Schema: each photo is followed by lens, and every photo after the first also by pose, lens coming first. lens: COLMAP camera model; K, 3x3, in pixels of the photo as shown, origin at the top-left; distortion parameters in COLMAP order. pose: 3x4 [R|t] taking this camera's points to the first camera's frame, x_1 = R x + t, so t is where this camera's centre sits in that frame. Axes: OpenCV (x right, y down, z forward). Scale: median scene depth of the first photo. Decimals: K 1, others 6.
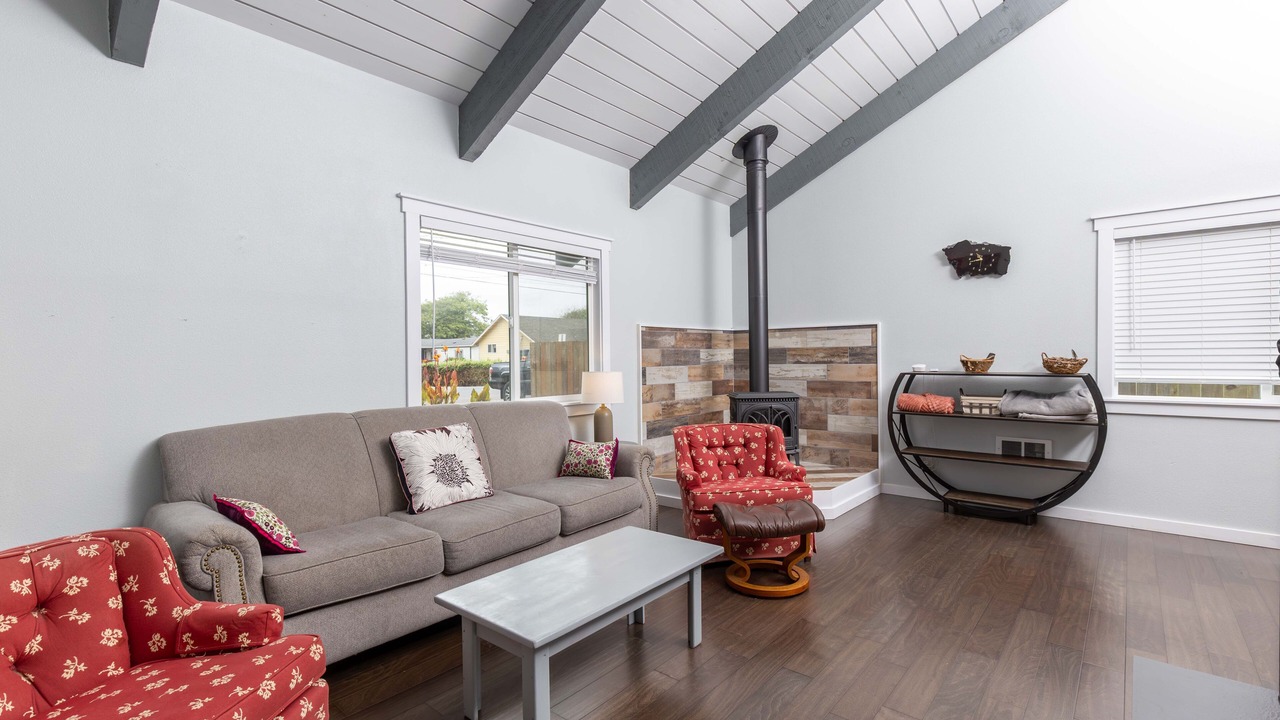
lens RADIAL K [[583.0, 0, 639.5], [0, 583.0, 361.5], [0, 0, 1]] dist [0.017210, -0.000067]
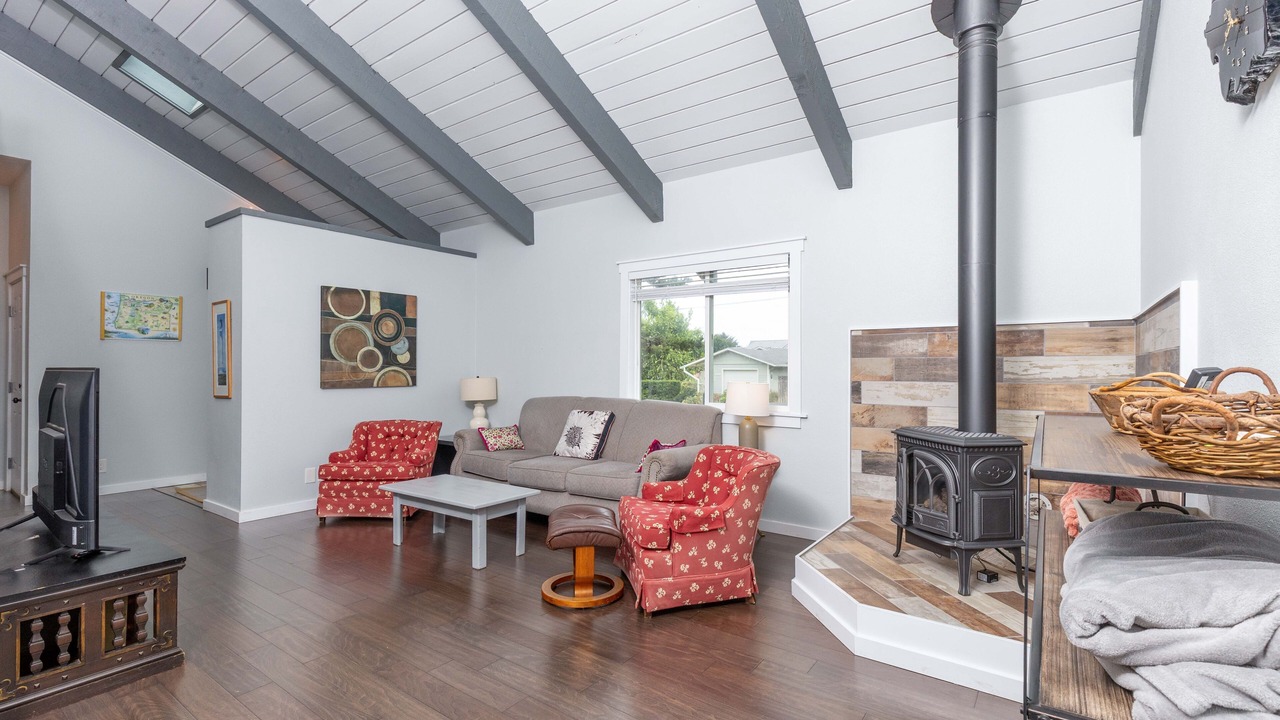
lens RADIAL K [[583.0, 0, 637.0], [0, 583.0, 362.1], [0, 0, 1]] dist [0.017210, -0.000067]
pose [[0.063414, 0.003302, -0.997982, 0.774680], [-0.008422, 0.999961, 0.002773, -0.015939], [0.997952, 0.008229, 0.063439, 0.637387]]
